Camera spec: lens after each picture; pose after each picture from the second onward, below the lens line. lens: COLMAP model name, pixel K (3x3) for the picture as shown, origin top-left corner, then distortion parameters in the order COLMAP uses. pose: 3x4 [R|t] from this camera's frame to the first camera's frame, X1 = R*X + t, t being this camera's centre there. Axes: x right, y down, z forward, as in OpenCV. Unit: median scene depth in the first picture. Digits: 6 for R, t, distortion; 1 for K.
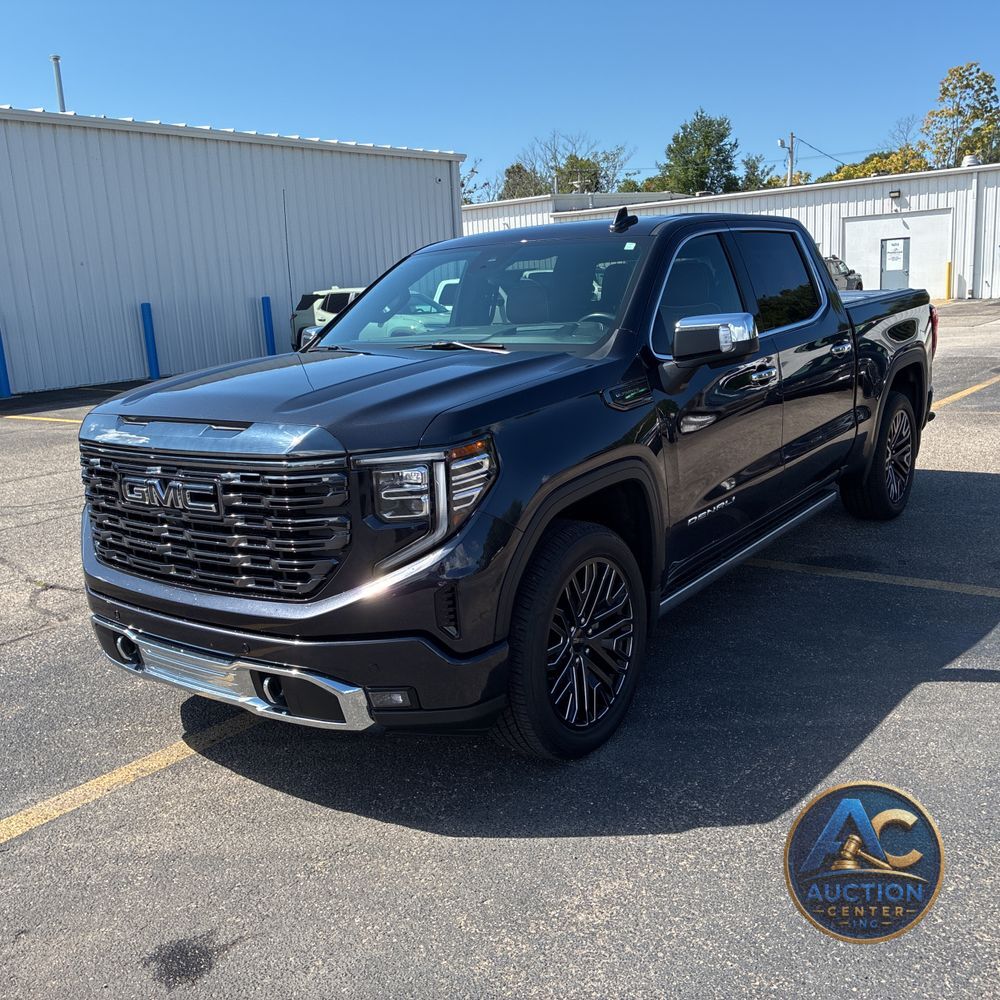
lens RADIAL K [[1000.8, 0, 520.6], [0, 1000.8, 494.6], [0, 0, 1]] dist [0.018511, 0.006524]
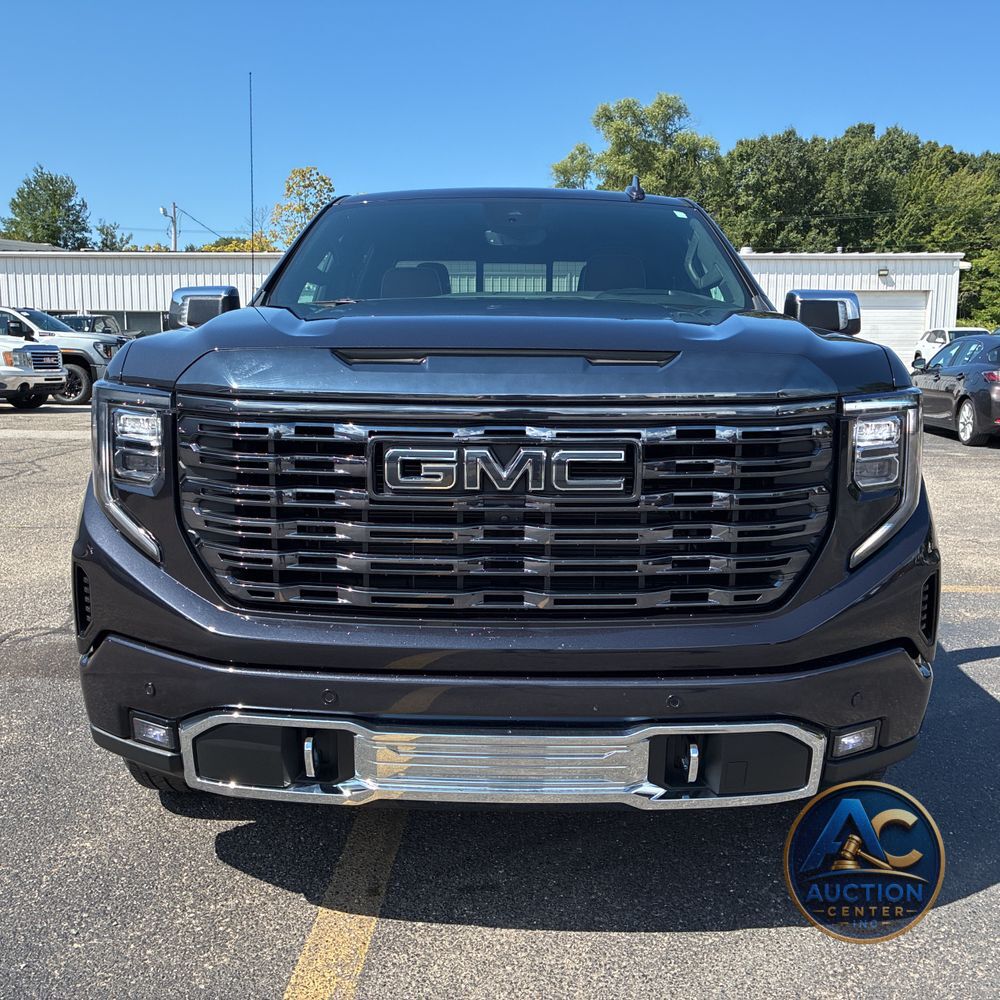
lens RADIAL K [[1000.8, 0, 520.6], [0, 1000.8, 494.6], [0, 0, 1]] dist [0.018511, 0.006524]
pose [[0.830946, -0.027053, 0.555695, -0.683494], [0.065410, 0.996640, -0.049289, 0.045011], [-0.552495, 0.077305, 0.829924, 0.495608]]
